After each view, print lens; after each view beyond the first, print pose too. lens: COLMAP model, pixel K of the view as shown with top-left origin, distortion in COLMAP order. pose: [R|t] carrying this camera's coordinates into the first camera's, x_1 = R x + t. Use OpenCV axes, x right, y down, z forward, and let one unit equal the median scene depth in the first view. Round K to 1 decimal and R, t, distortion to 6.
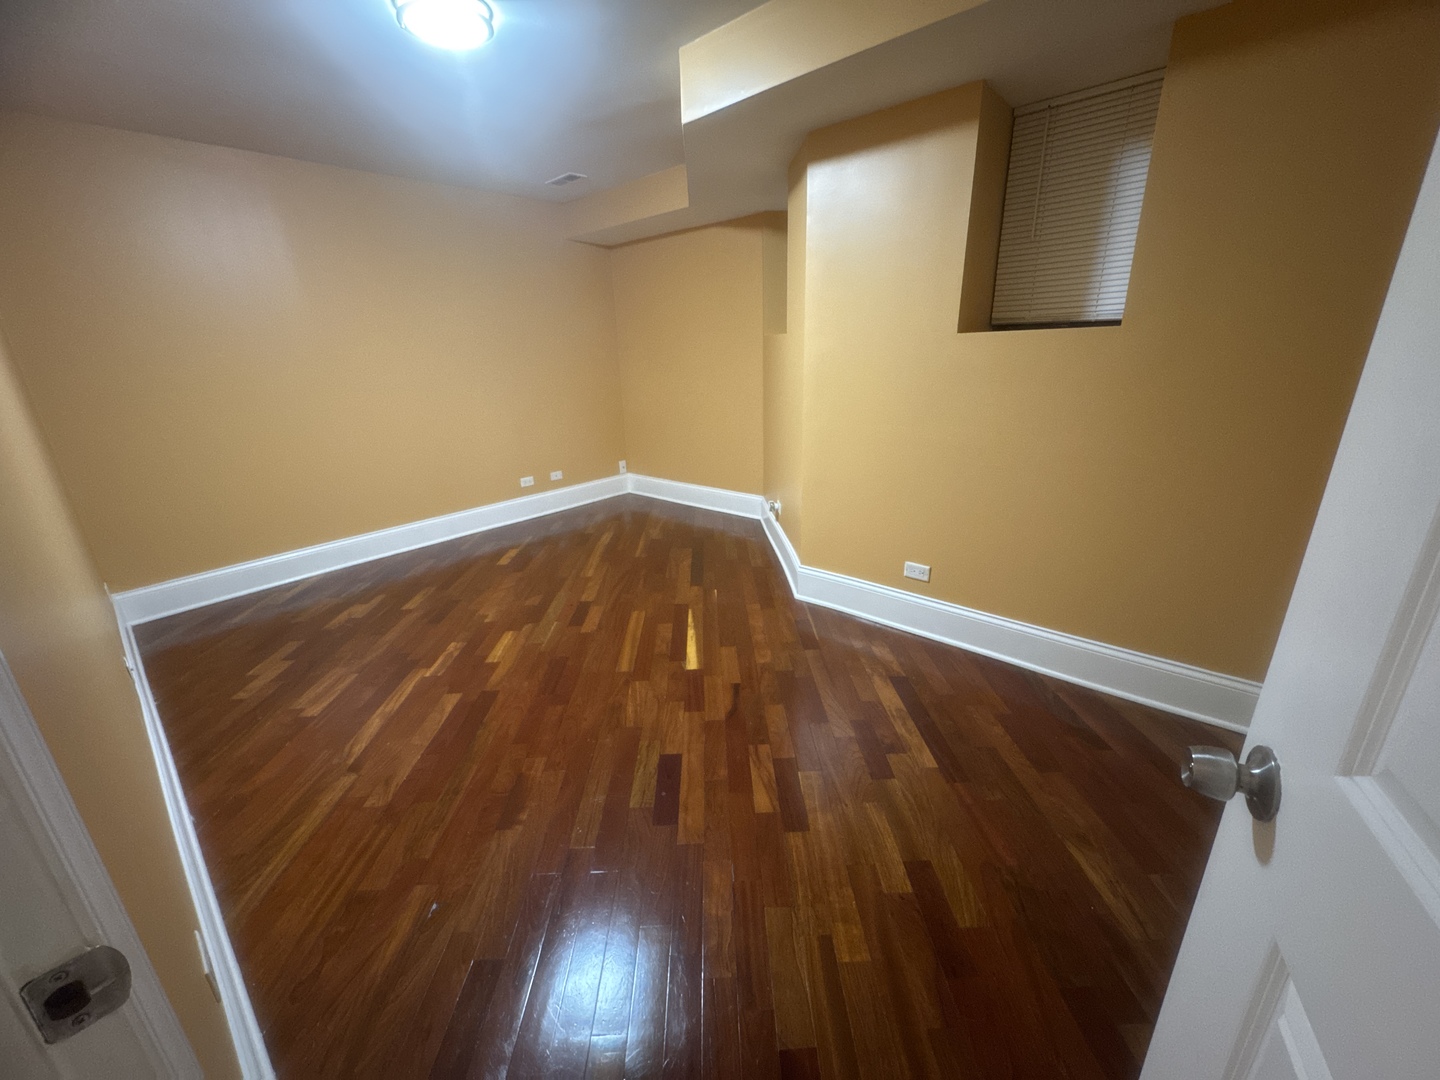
lens RADIAL K [[574.2, 0, 720.0], [0, 574.2, 540.0], [0, 0, 1]] dist [0.000649, 0.000428]
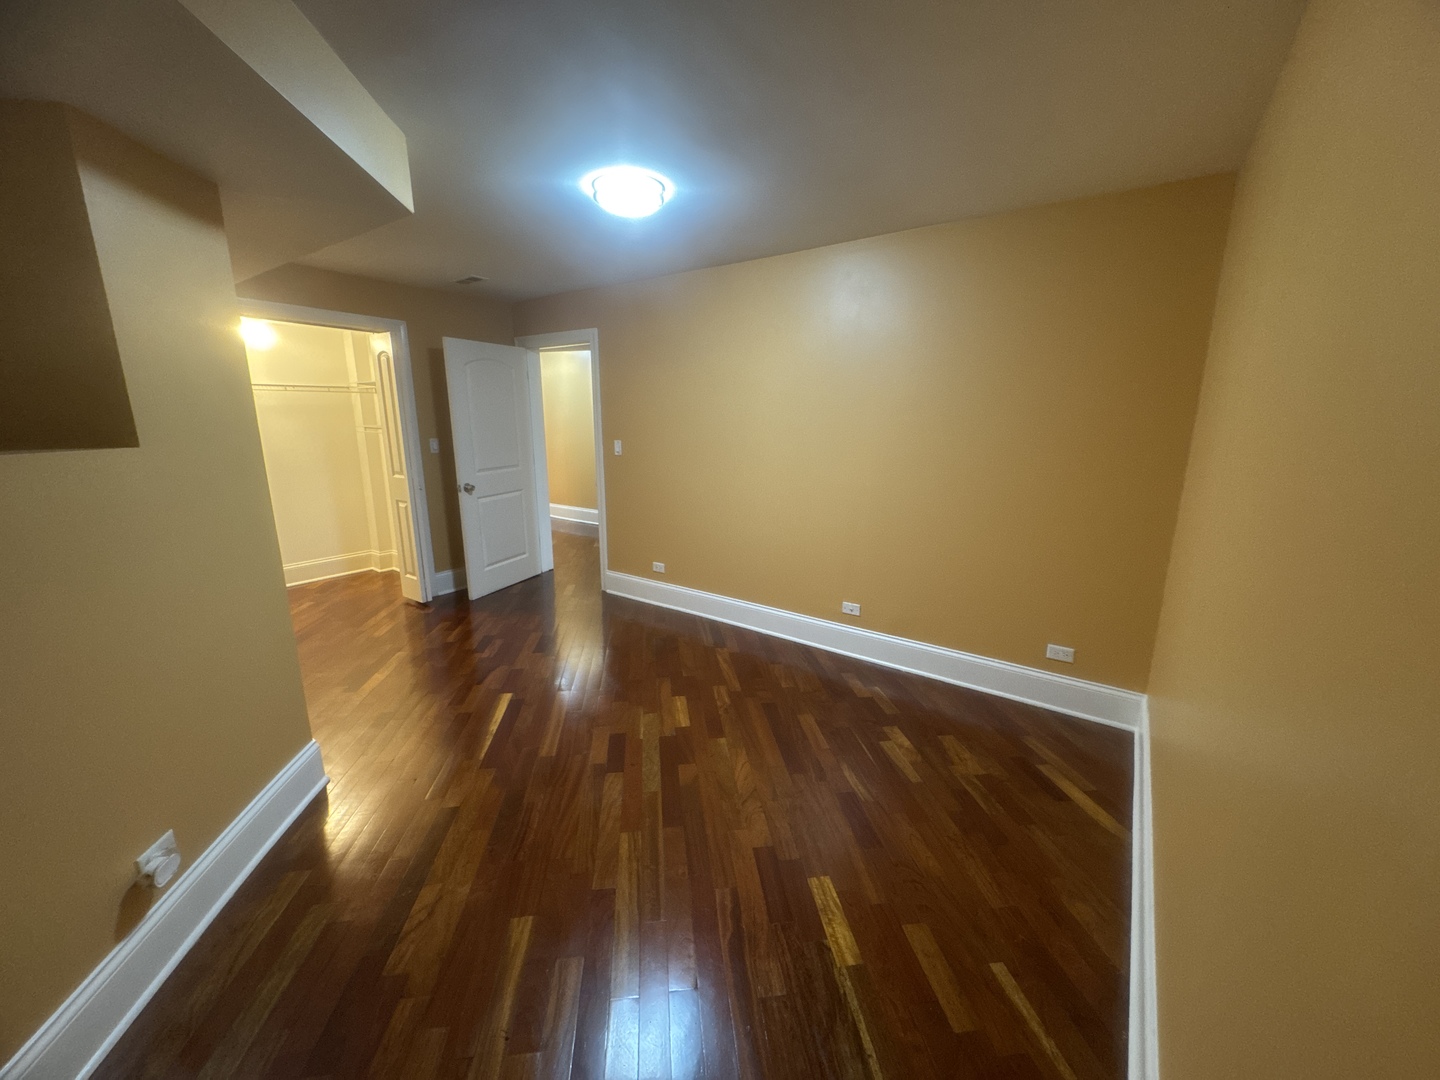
lens RADIAL K [[574.2, 0, 720.0], [0, 574.2, 540.0], [0, 0, 1]] dist [0.000649, 0.000428]
pose [[-0.994905, 0.048566, -0.088346, -0.357638], [-0.004466, 0.854228, 0.519880, -0.612903], [0.100716, 0.517626, -0.849659, 1.678205]]
